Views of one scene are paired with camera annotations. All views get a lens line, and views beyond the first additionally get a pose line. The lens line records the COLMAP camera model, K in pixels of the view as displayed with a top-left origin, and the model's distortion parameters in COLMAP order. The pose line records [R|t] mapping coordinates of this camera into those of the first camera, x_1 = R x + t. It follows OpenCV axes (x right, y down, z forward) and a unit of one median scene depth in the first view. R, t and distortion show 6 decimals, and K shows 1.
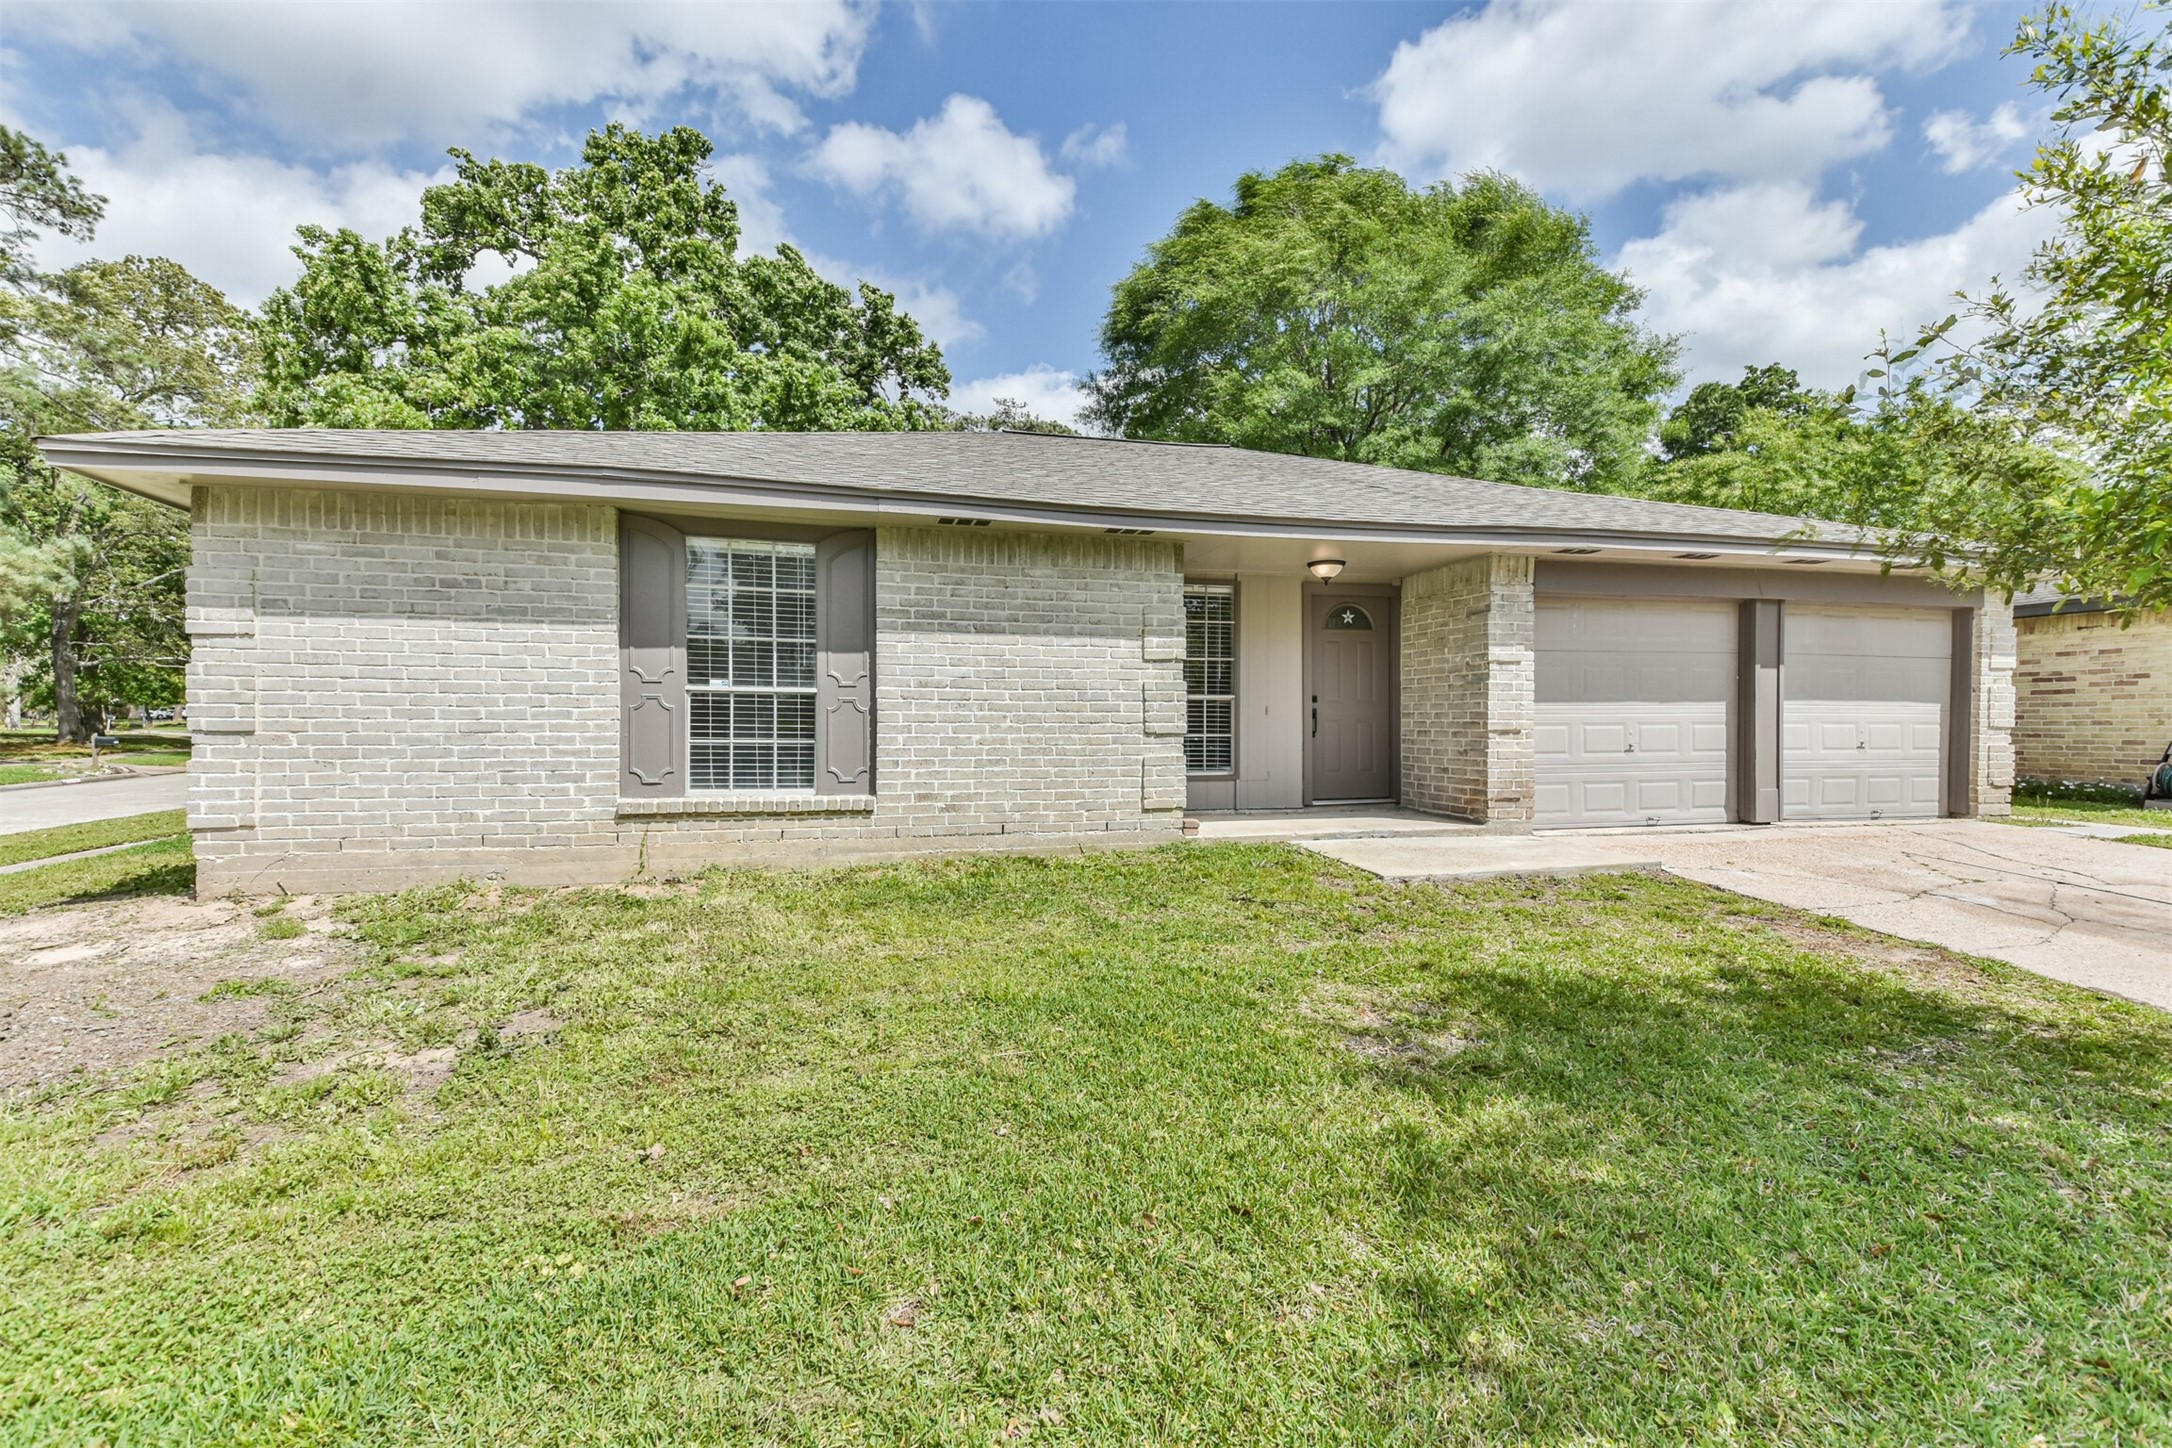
lens RADIAL K [[939.2, 0, 1090.0], [0, 939.2, 725.7], [0, 0, 1]] dist [0.042309, -0.026838]
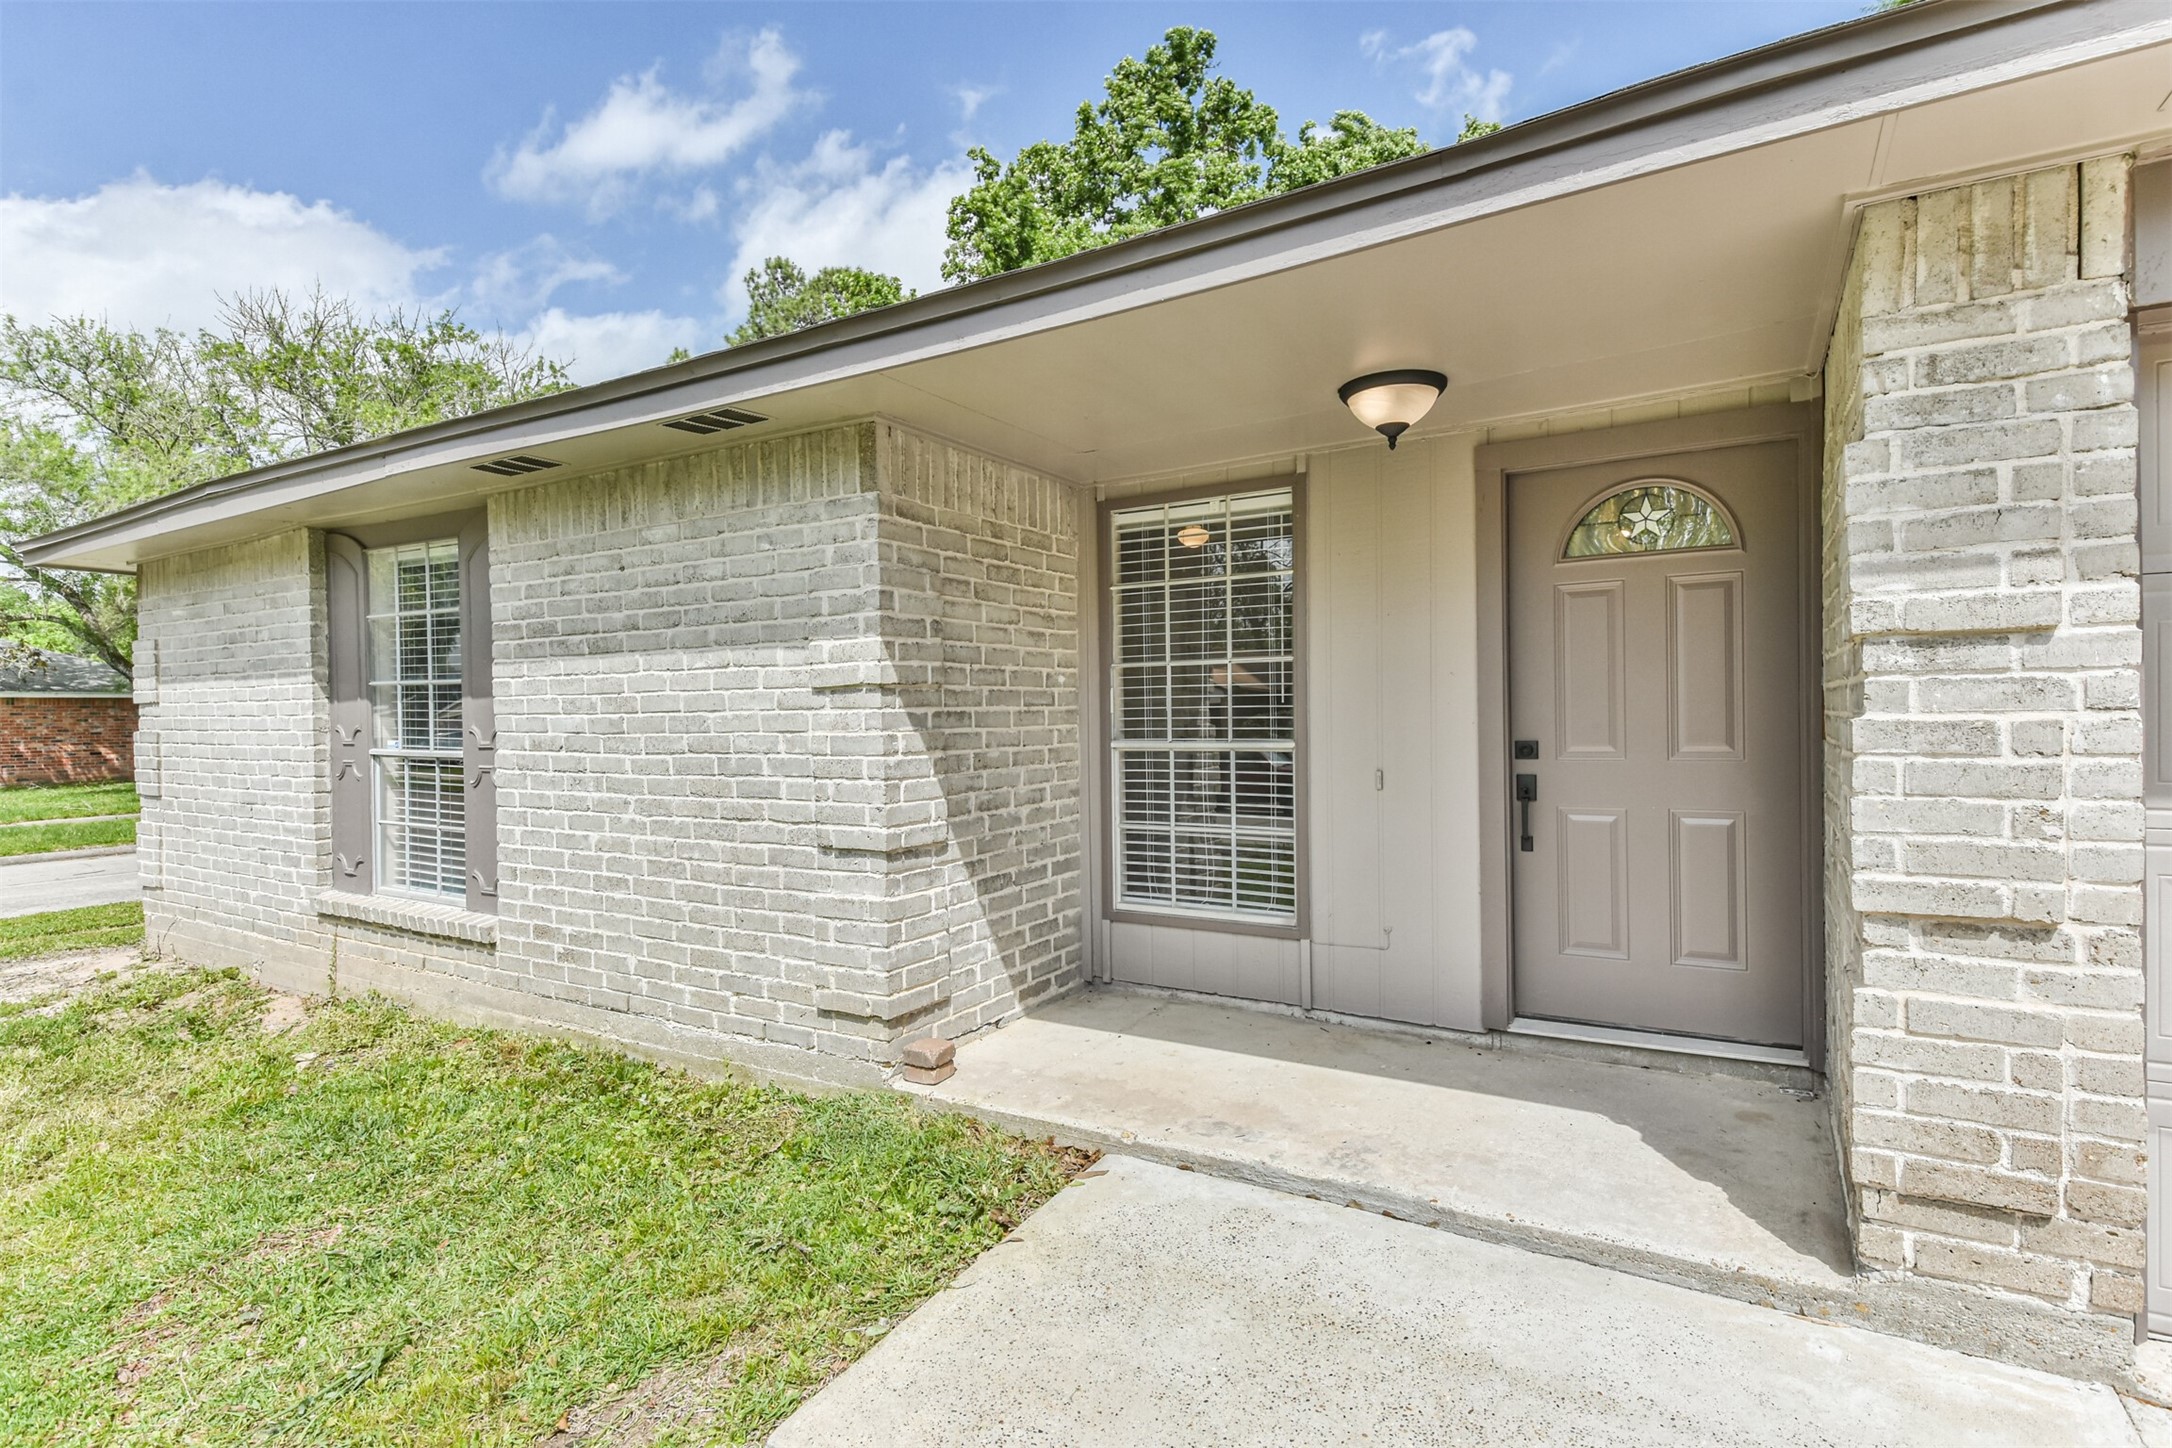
lens RADIAL K [[1011.9, 0, 1102.9], [0, 1011.9, 730.9], [0, 0, 1]] dist [0.033876, -0.019953]
pose [[0.727372, -0.002895, -0.686237, 0.522811], [0.009185, 0.999943, 0.005517, -0.052202], [0.686182, -0.010316, 0.727357, 0.751844]]
